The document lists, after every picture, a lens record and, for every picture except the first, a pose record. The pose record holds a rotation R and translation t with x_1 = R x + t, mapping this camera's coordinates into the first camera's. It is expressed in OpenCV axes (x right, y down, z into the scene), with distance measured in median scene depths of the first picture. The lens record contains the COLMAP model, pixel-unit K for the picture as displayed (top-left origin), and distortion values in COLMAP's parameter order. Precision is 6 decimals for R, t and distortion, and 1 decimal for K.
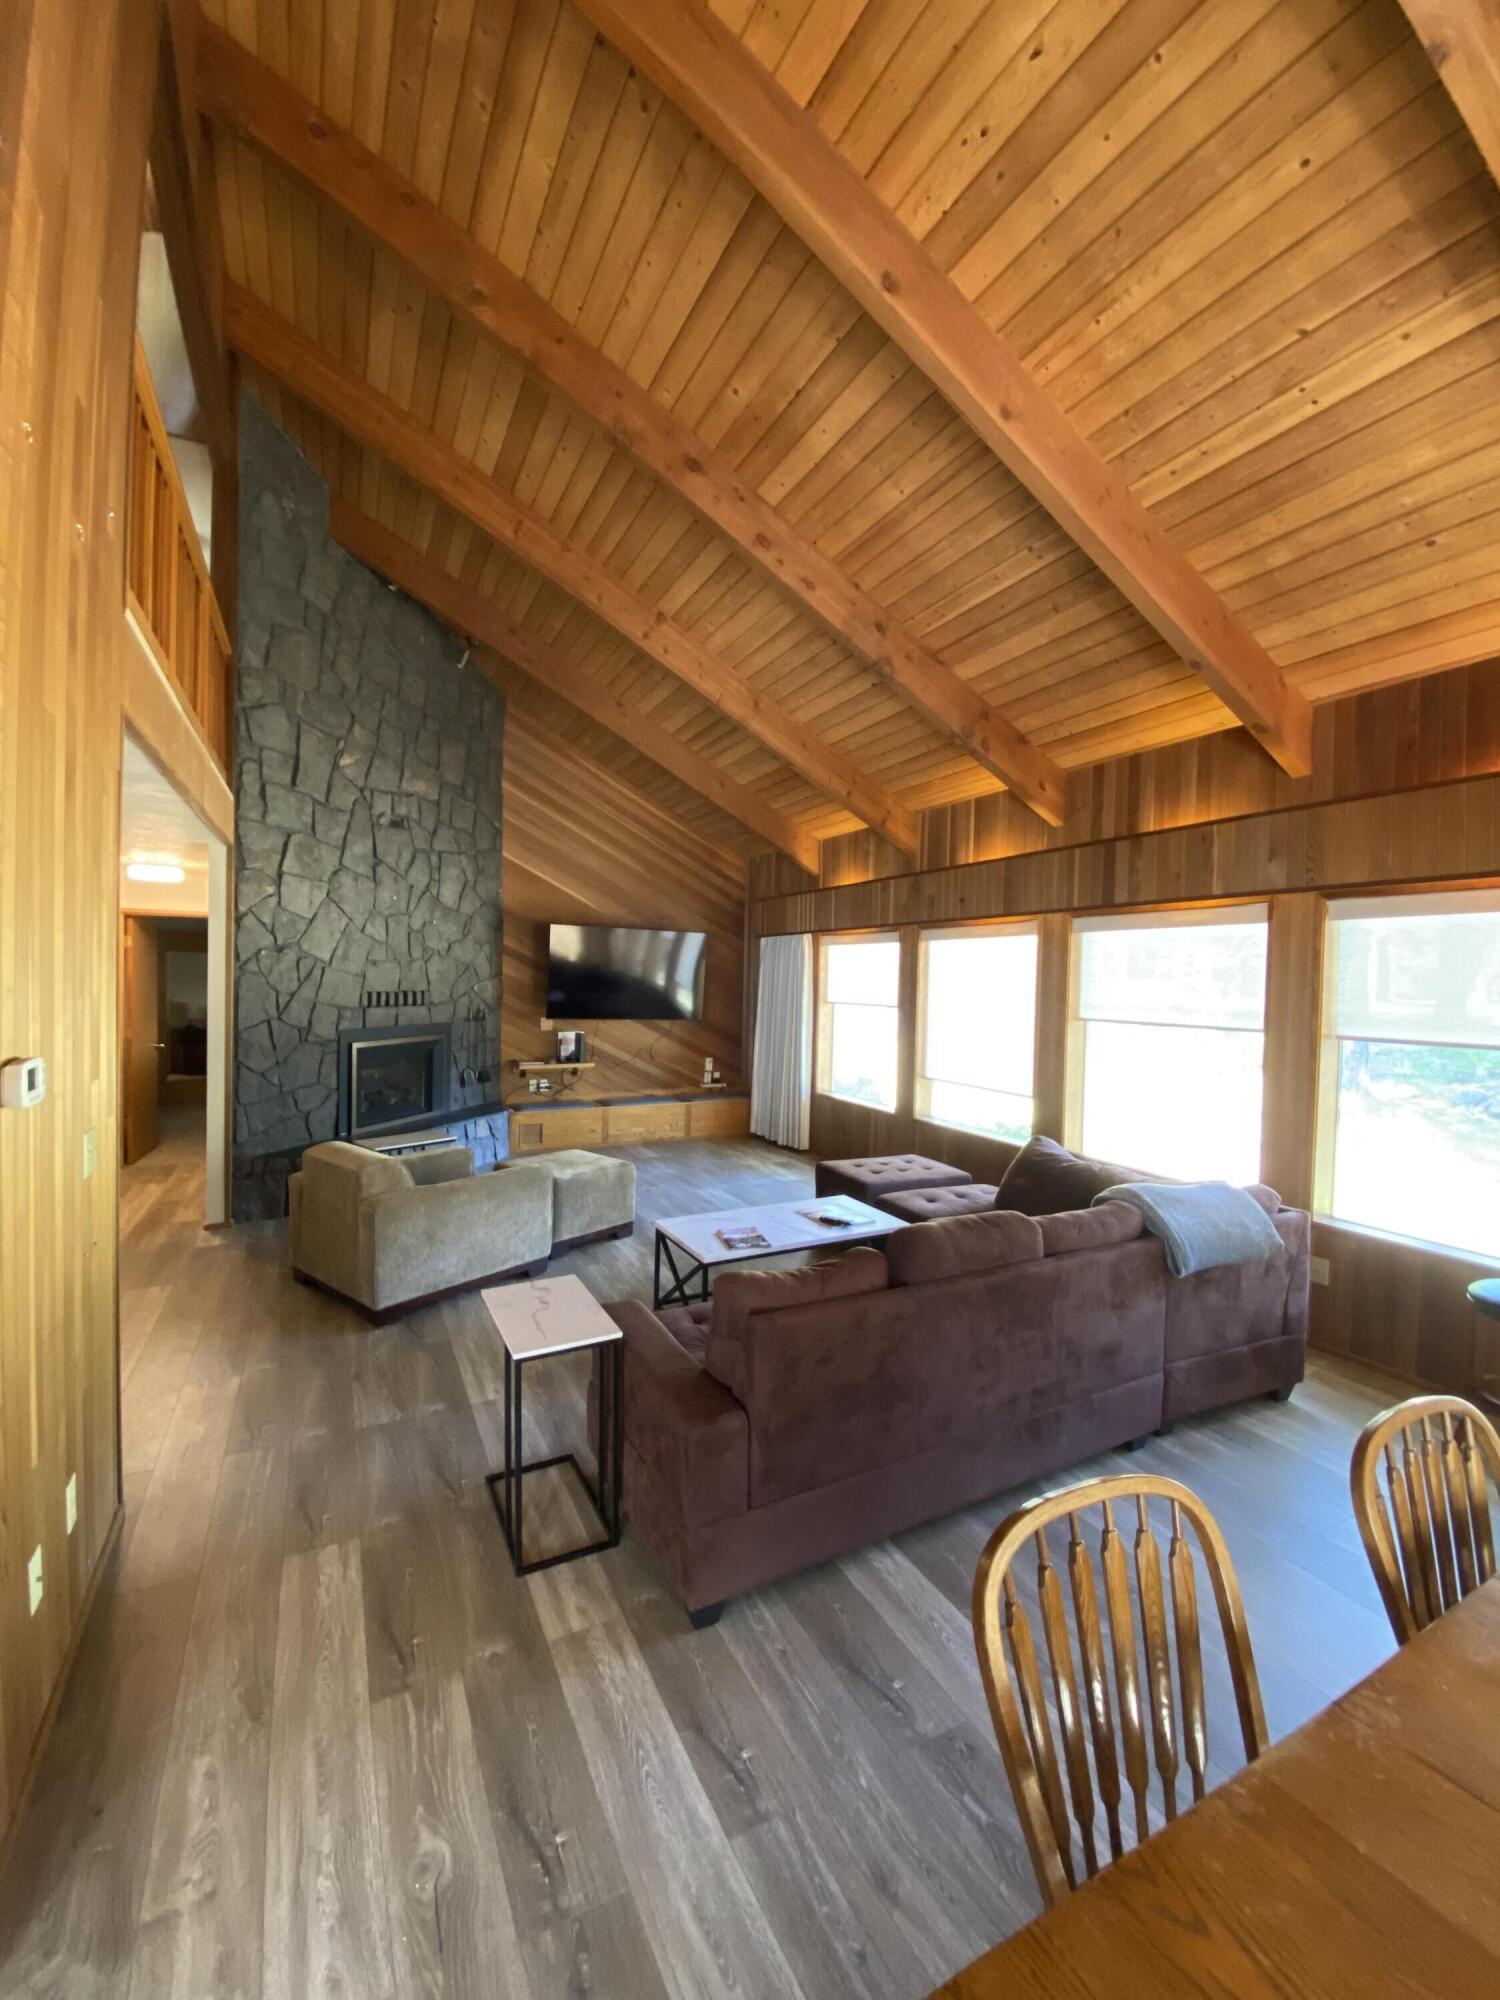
lens RADIAL K [[819.9, 0, 771.5], [0, 819.9, 998.5], [0, 0, 1]] dist [0.043538, -0.027788]
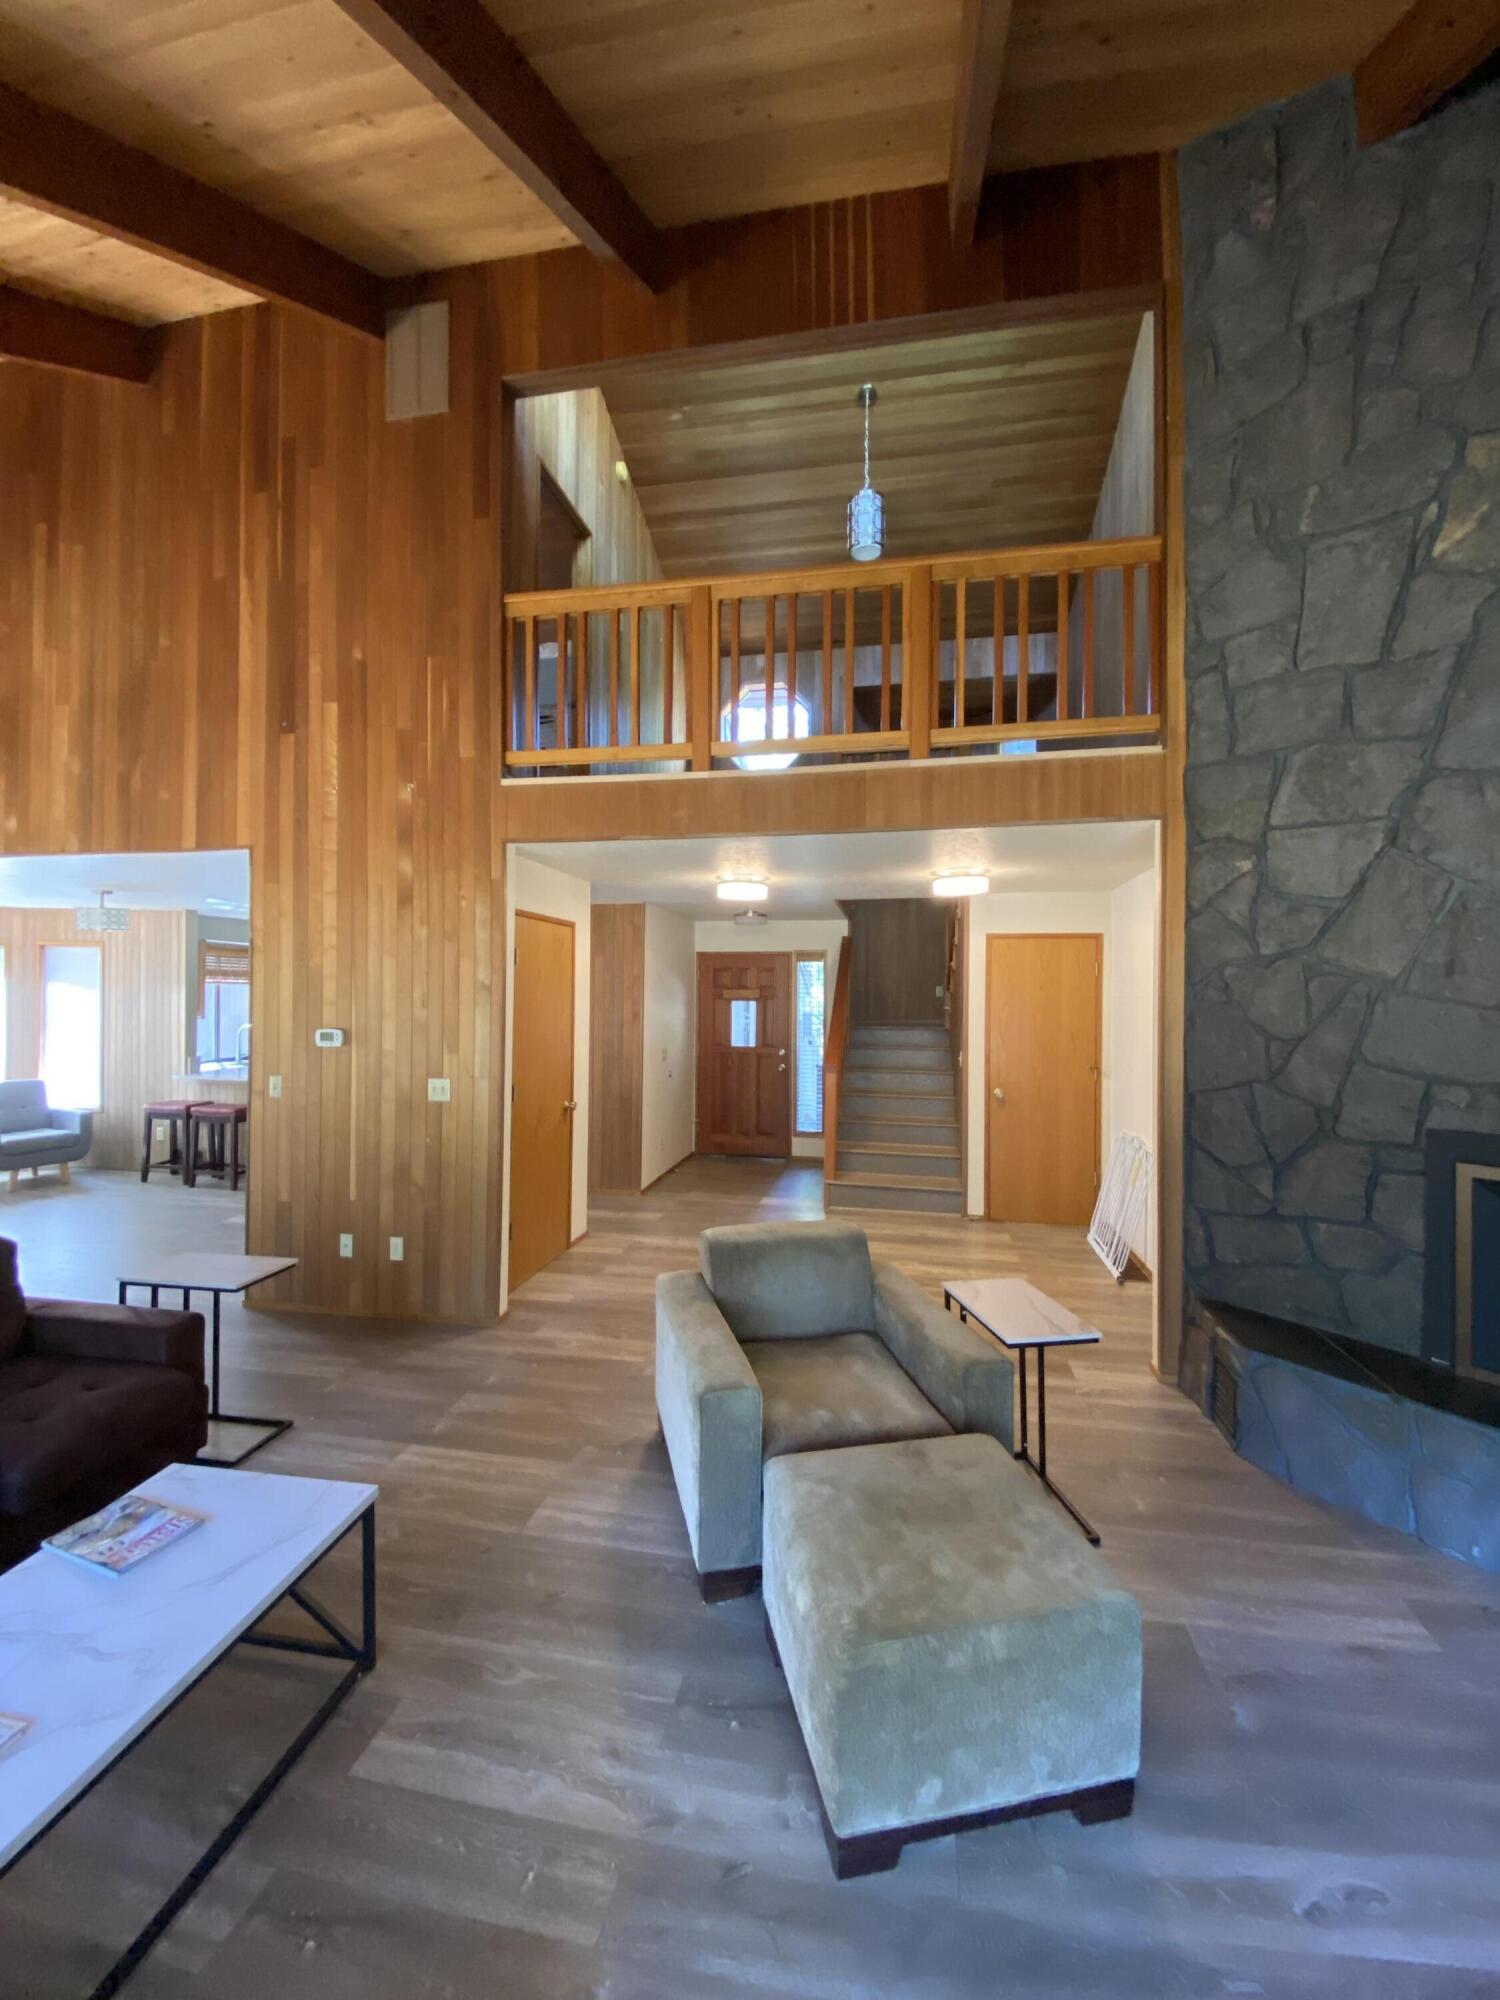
lens RADIAL K [[826.3, 0, 741.1], [0, 826.3, 999.8], [0, 0, 1]] dist [0.013890, -0.019035]
pose [[-0.631977, -0.022754, -0.774653, 0.081996], [-0.037514, 0.999295, 0.001252, -0.019831], [0.774079, 0.029852, -0.632385, 1.054499]]
